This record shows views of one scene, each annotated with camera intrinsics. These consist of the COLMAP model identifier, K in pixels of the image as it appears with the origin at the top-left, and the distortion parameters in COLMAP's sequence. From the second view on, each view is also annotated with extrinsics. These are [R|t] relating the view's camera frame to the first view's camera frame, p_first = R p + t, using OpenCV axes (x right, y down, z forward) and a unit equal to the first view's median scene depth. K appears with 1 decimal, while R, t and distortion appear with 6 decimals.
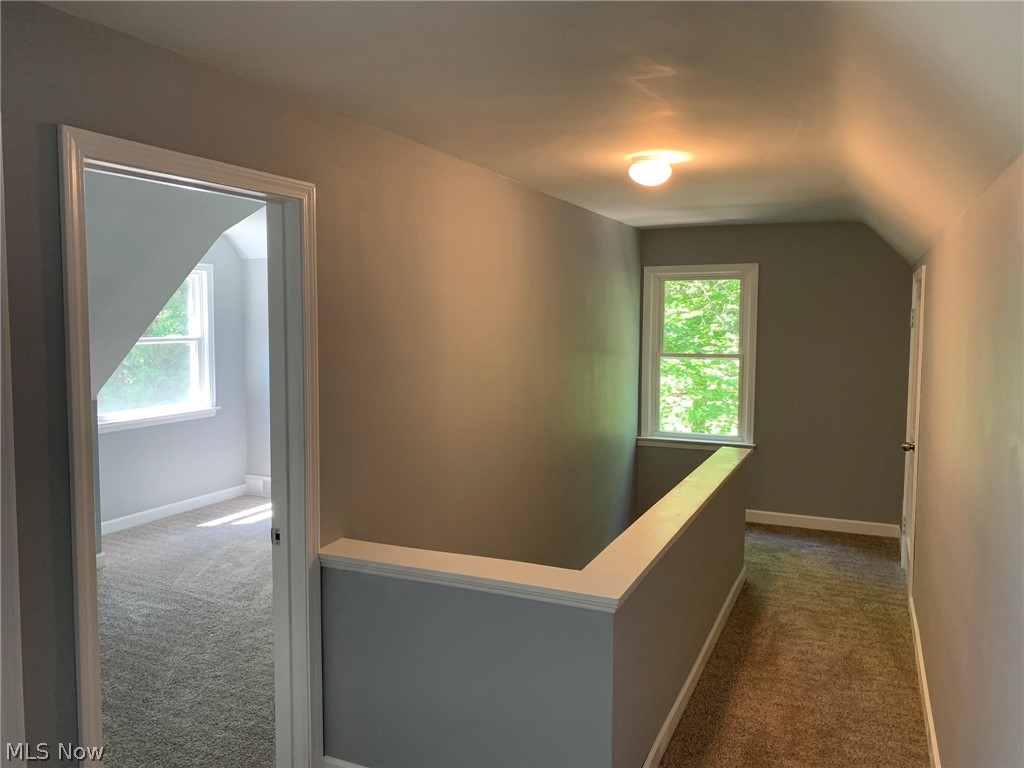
lens RADIAL K [[783.7, 0, 504.2], [0, 783.7, 392.1], [0, 0, 1]] dist [0.038527, -0.028058]
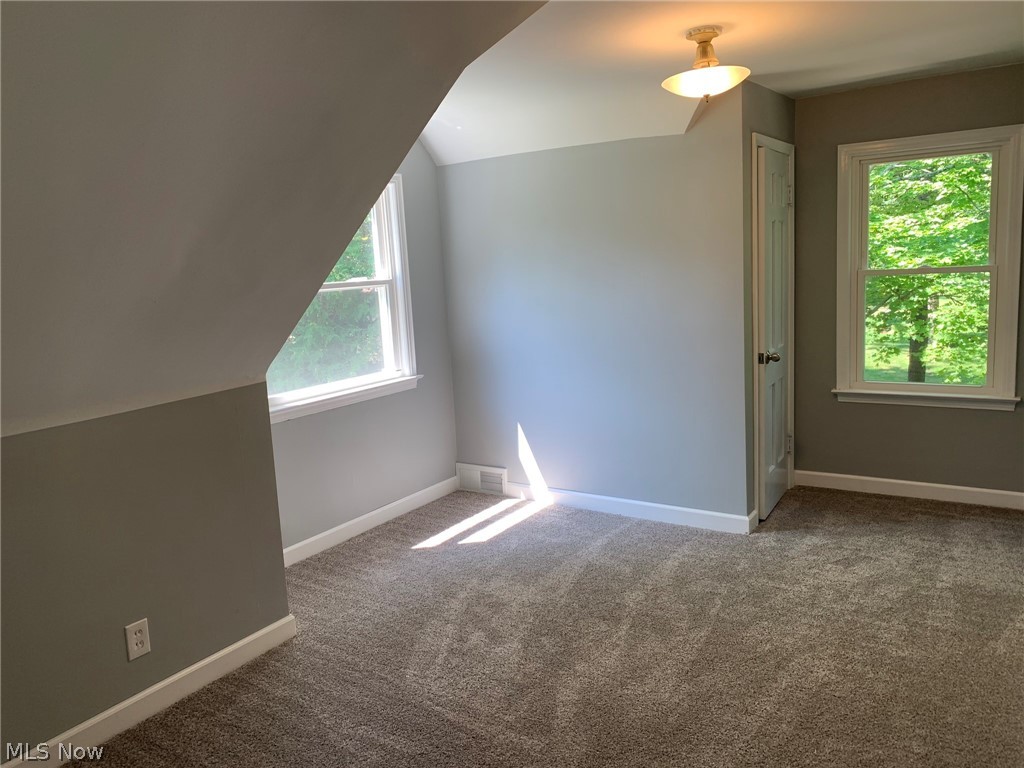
lens RADIAL K [[783.7, 0, 517.4], [0, 783.7, 377.6], [0, 0, 1]] dist [0.038527, -0.028058]
pose [[0.987402, -0.035416, -0.154217, -0.194471], [0.044003, 0.997644, 0.052630, -0.015558], [0.151989, -0.058753, 0.986634, 0.359189]]
